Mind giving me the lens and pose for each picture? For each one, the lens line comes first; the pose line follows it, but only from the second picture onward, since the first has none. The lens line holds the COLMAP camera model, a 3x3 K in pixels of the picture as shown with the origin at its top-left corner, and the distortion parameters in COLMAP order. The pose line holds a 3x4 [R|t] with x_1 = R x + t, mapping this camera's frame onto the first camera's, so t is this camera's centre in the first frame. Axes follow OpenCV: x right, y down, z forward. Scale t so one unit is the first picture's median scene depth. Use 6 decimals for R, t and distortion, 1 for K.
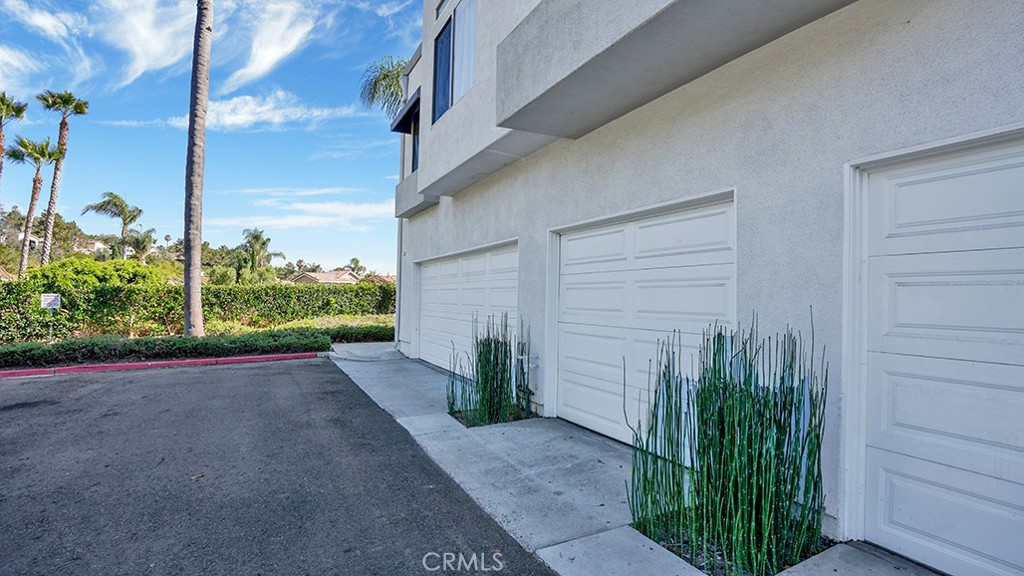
lens RADIAL K [[487.4, 0, 523.0], [0, 487.4, 287.4], [0, 0, 1]] dist [-0.052796, 0.019272]
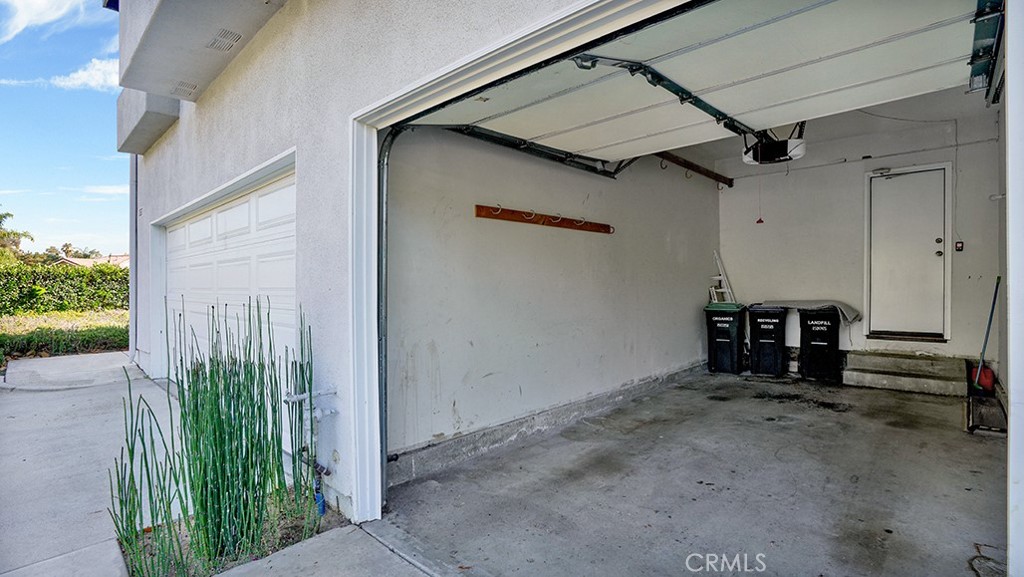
lens RADIAL K [[487.4, 0, 523.0], [0, 487.4, 287.9], [0, 0, 1]] dist [-0.052796, 0.019272]
pose [[0.945597, -0.021388, 0.324636, 0.024461], [0.011567, 0.999416, 0.032152, 0.014679], [-0.325134, -0.026648, 0.945292, 0.241688]]
